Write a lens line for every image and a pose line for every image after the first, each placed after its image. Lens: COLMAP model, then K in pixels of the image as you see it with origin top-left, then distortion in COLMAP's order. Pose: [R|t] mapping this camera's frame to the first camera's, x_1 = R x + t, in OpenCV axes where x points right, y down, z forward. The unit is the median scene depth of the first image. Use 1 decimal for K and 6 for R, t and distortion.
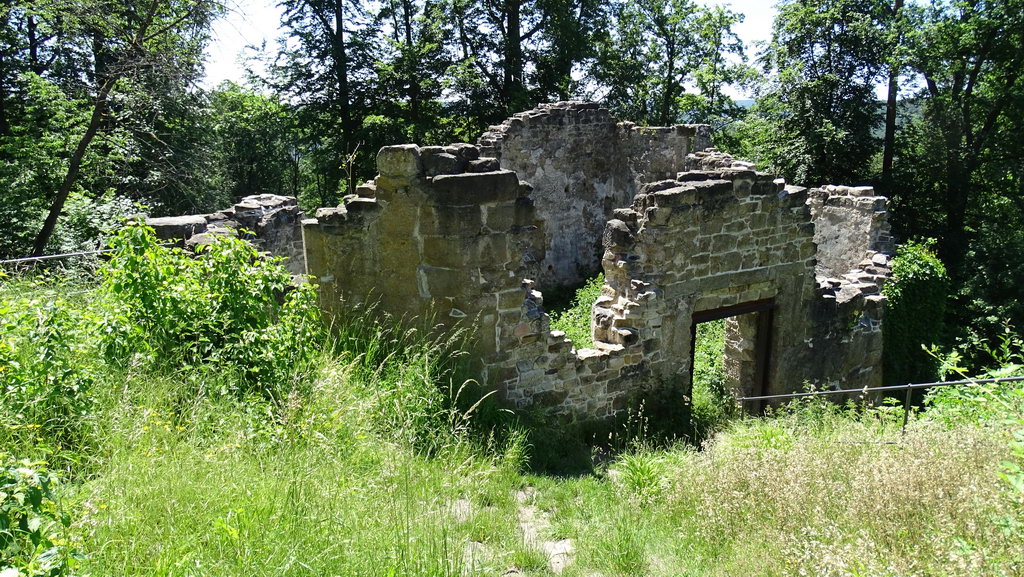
lens RADIAL K [[722.8, 0, 517.7], [0, 722.8, 288.8], [0, 0, 1]] dist [-0.004708, -0.004082]
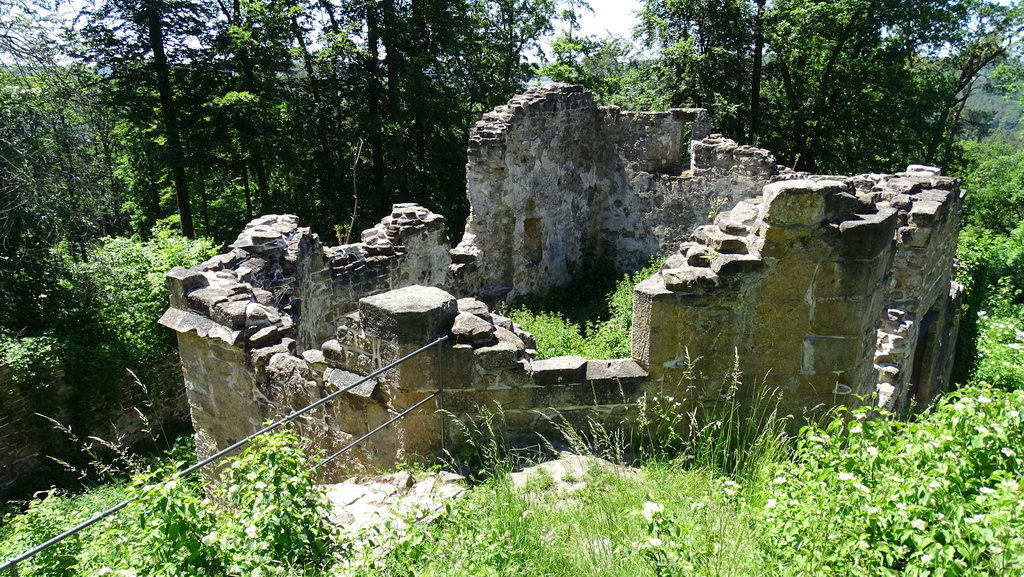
lens RADIAL K [[722.8, 0, 509.5], [0, 722.8, 290.1], [0, 0, 1]] dist [-0.004708, -0.004082]
pose [[0.948675, -0.092584, 0.302397, -0.292964], [0.076764, 0.995005, 0.063817, -0.068191], [-0.306795, -0.037328, 0.951043, 0.156861]]
